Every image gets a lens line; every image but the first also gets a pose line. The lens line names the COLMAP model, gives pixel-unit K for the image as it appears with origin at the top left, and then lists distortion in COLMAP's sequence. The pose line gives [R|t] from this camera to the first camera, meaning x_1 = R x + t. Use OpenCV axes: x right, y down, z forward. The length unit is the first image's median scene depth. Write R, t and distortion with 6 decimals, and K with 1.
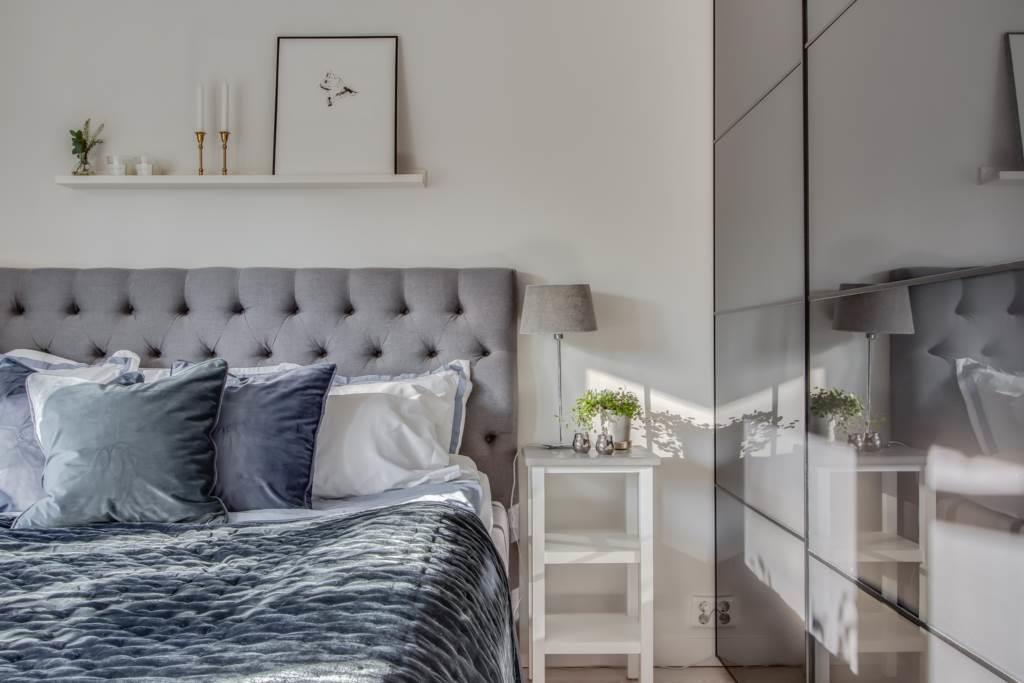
lens RADIAL K [[887.8, 0, 512.0], [0, 887.8, 341.5], [0, 0, 1]] dist [0.003198, 0.000896]
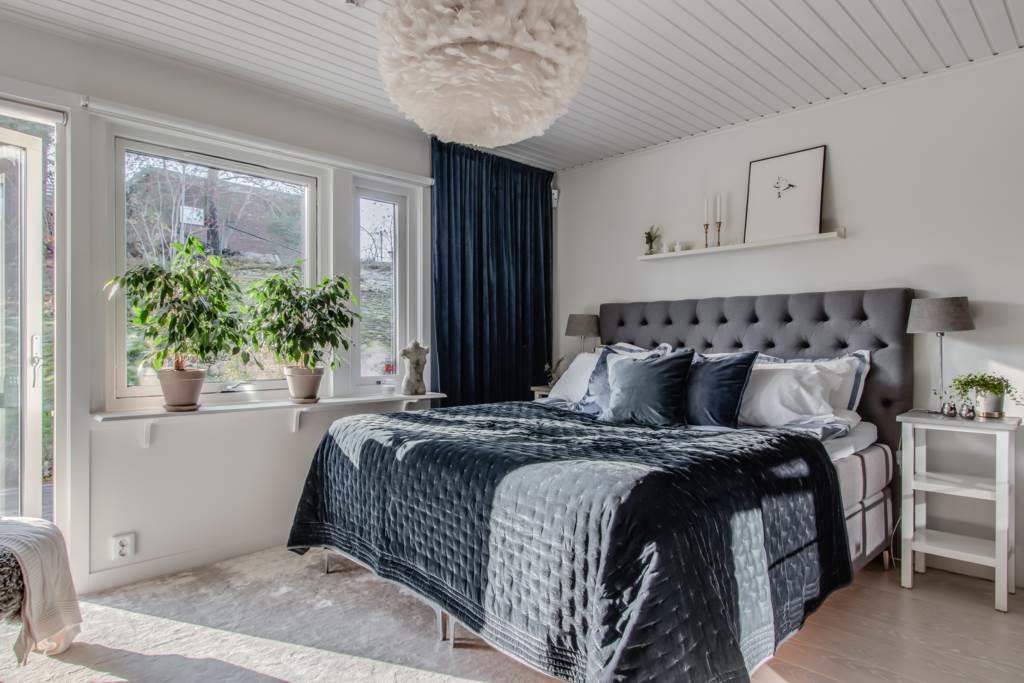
lens RADIAL K [[627.1, 0, 512.0], [0, 627.1, 341.5], [0, 0, 1]] dist [0.000896, 0.000264]
pose [[0.695082, 0.001156, -0.718930, 0.313729], [0.002881, 0.999986, 0.004394, -0.000751], [0.718925, -0.005125, 0.695069, -0.195918]]
